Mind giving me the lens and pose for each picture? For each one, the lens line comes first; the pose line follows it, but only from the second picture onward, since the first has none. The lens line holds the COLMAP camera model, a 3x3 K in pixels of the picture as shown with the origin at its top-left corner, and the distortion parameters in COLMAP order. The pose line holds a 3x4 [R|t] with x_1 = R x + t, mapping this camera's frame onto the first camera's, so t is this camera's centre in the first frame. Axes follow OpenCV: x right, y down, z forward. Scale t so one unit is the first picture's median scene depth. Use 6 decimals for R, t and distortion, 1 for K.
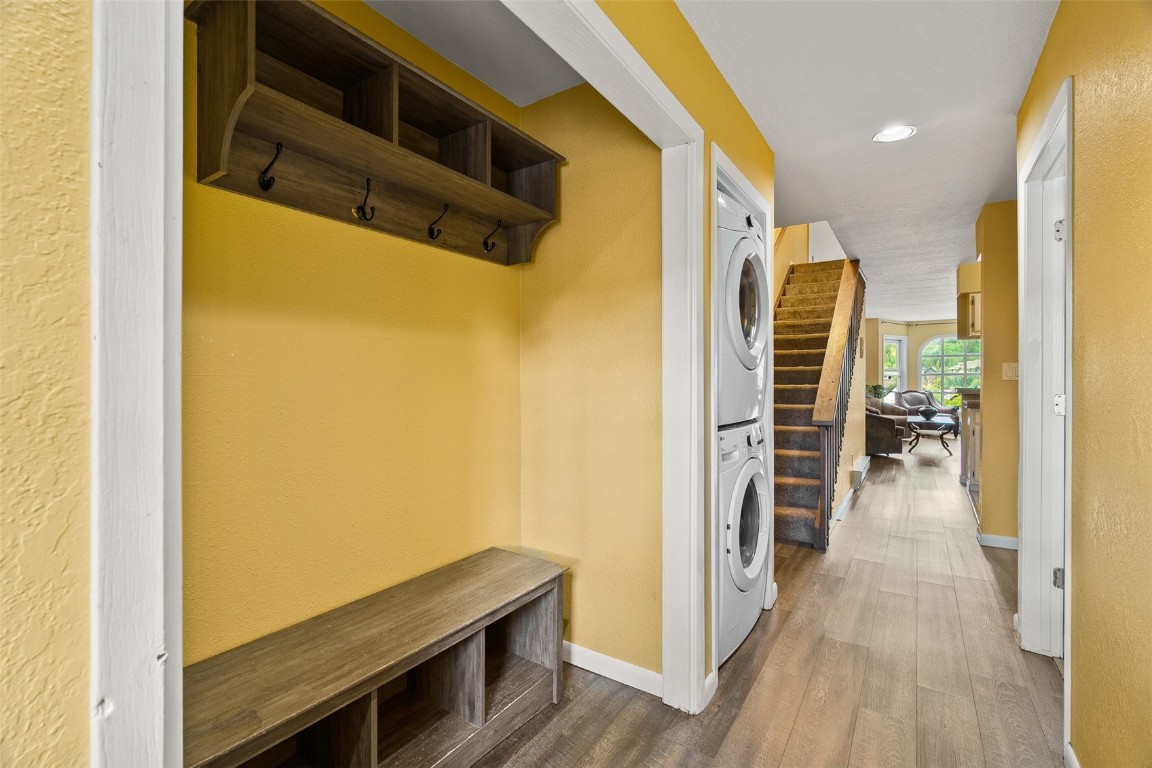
lens RADIAL K [[511.5, 0, 572.2], [0, 511.5, 376.6], [0, 0, 1]] dist [-0.006765, -0.000020]
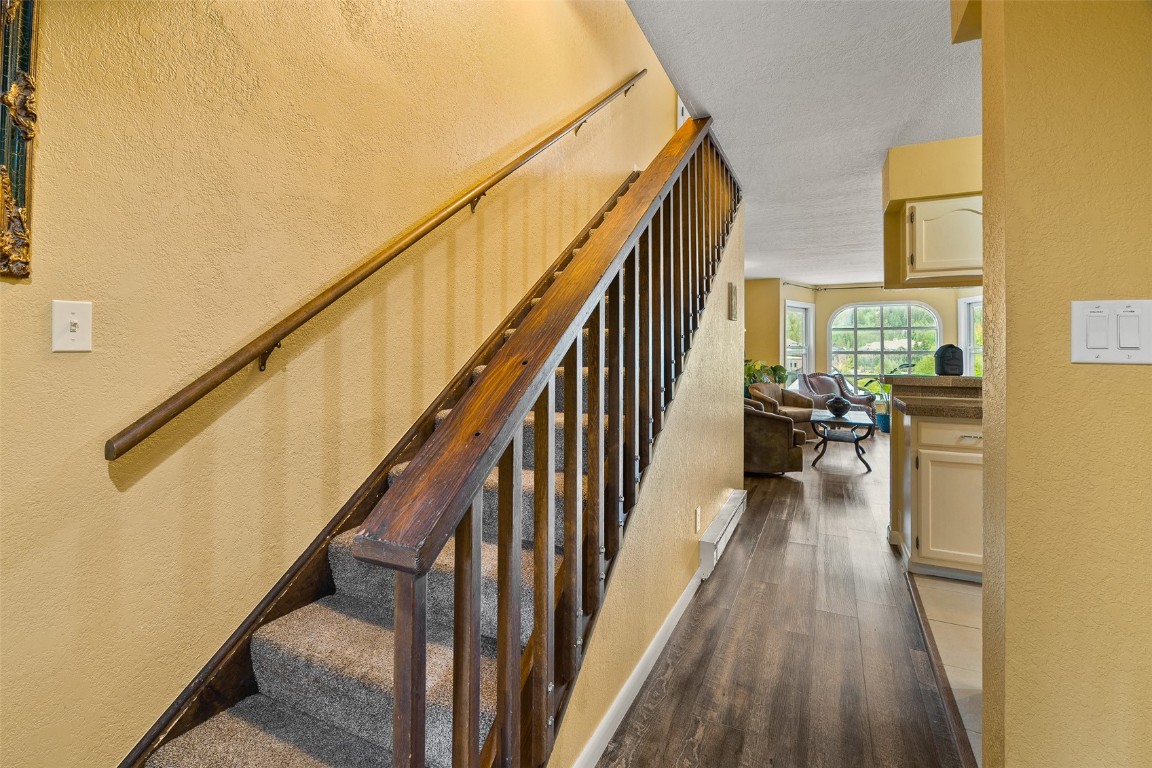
lens RADIAL K [[542.7, 0, 583.7], [0, 542.7, 343.2], [0, 0, 1]] dist [-0.001509, 0.000028]
pose [[0.985796, 0.012016, 0.167515, 0.229141], [-0.008830, 0.999766, -0.019754, 0.002037], [-0.167713, 0.017994, 0.985672, 0.325281]]
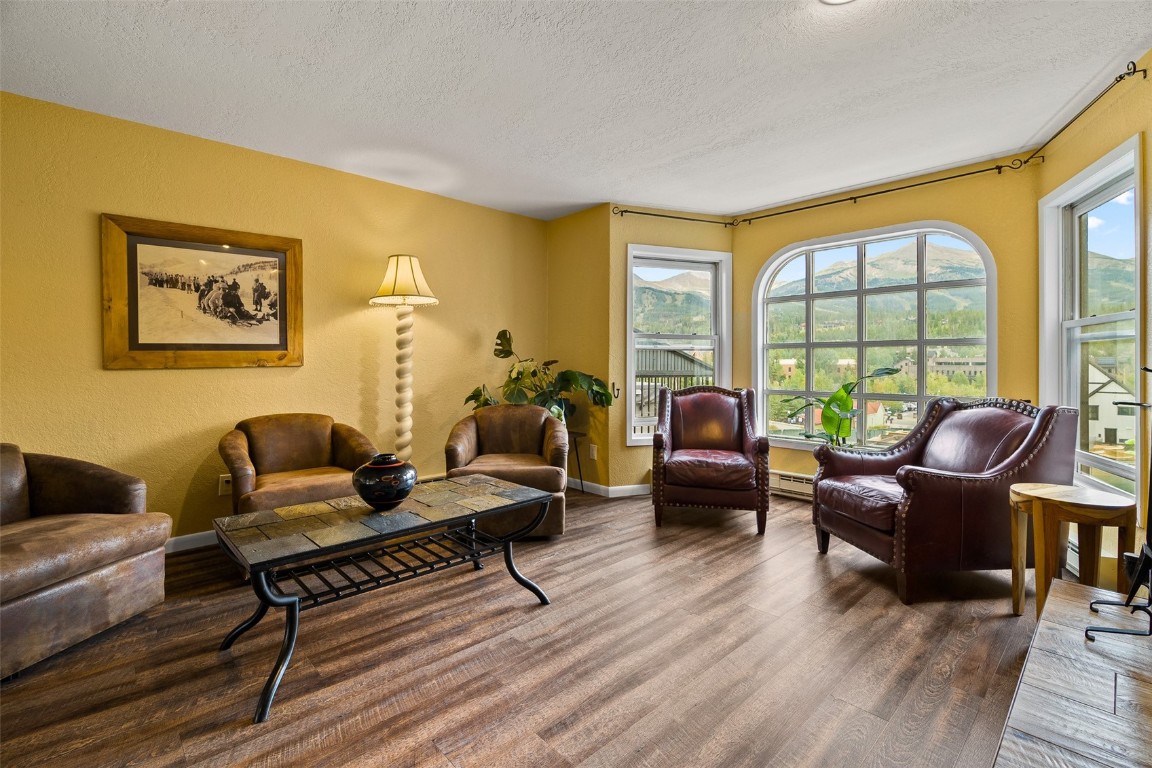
lens RADIAL K [[521.7, 0, 579.3], [0, 521.7, 361.8], [0, 0, 1]] dist [-0.003173, 0.000294]
pose [[0.975774, 0.002324, -0.218768, 0.865680], [-0.002572, 0.999996, -0.000847, 0.011688], [0.218765, 0.001389, 0.975777, 0.781944]]
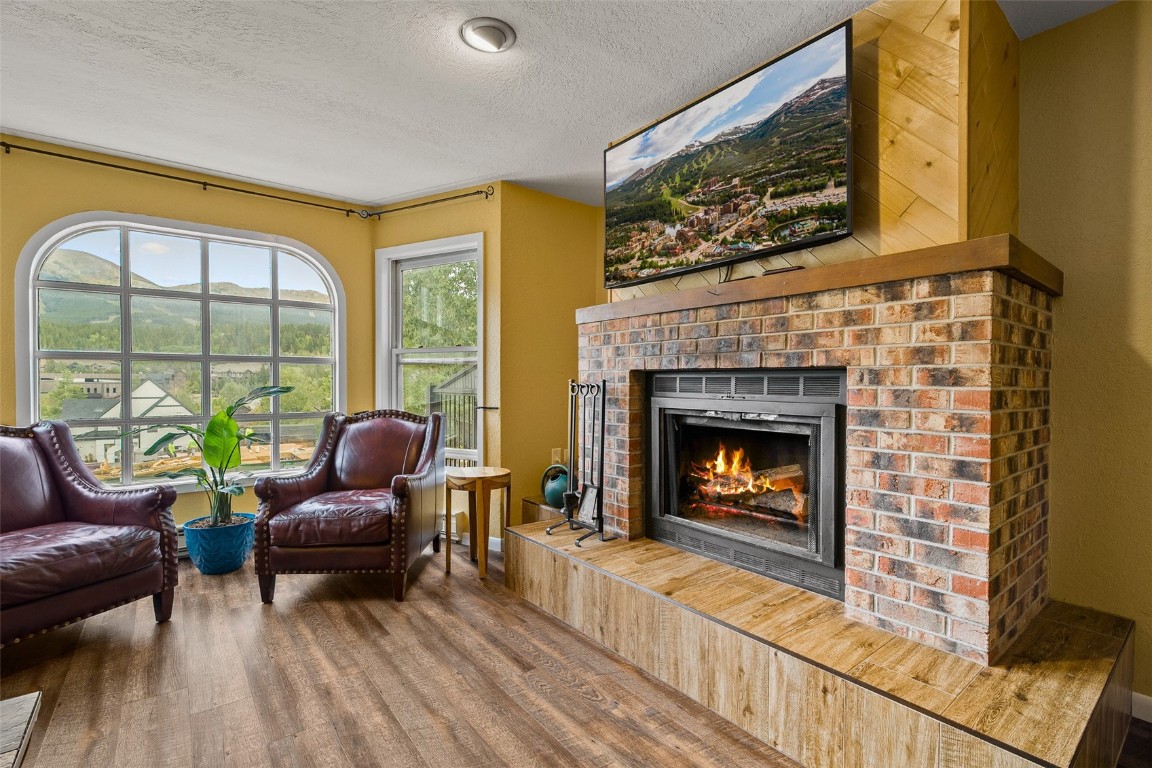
lens RADIAL K [[528.1, 0, 579.8], [0, 528.1, 389.8], [0, 0, 1]] dist [-0.002042, 0.000031]
pose [[0.306606, -0.013049, 0.951747, 0.707635], [-0.004448, 0.999875, 0.015142, 0.011384], [-0.951826, -0.008876, 0.306509, 0.903983]]
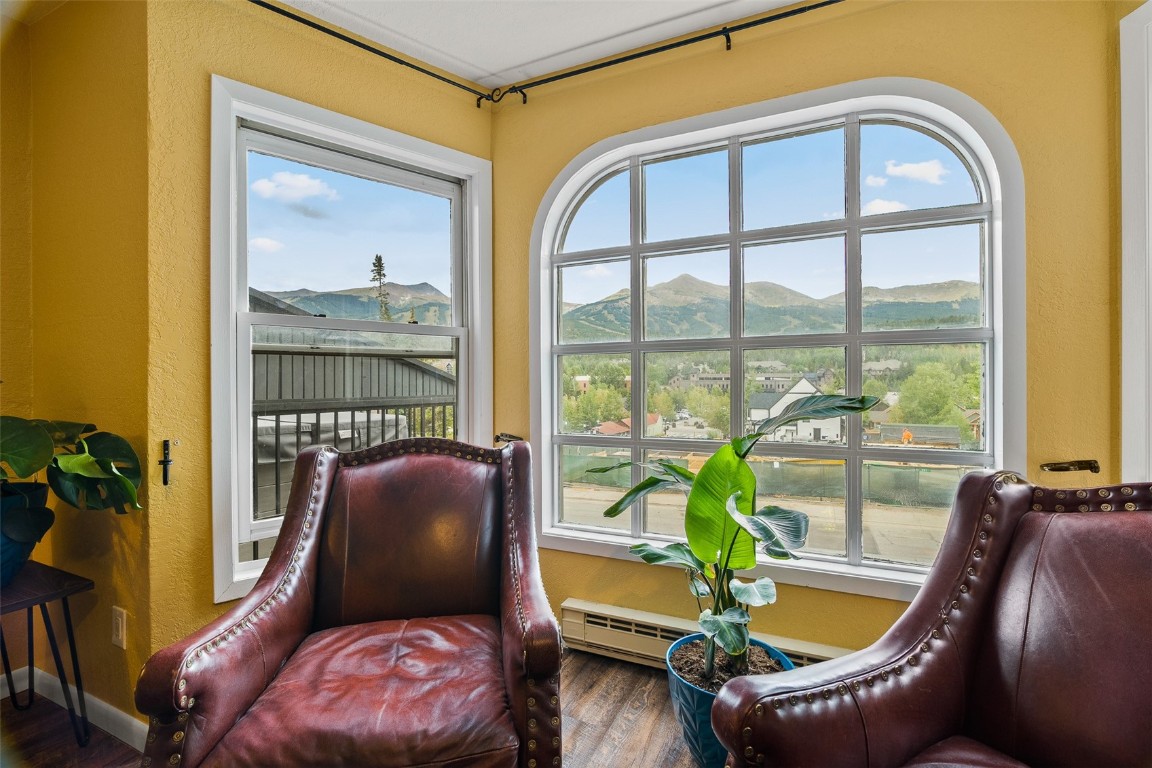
lens RADIAL K [[511.8, 0, 579.8], [0, 511.8, 382.8], [0, 0, 1]] dist [-0.010326, 0.000272]
pose [[0.988206, -0.005880, 0.153014, 0.907960], [0.004796, 0.999961, 0.007450, 0.010059], [-0.153052, -0.006628, 0.988196, 1.092439]]
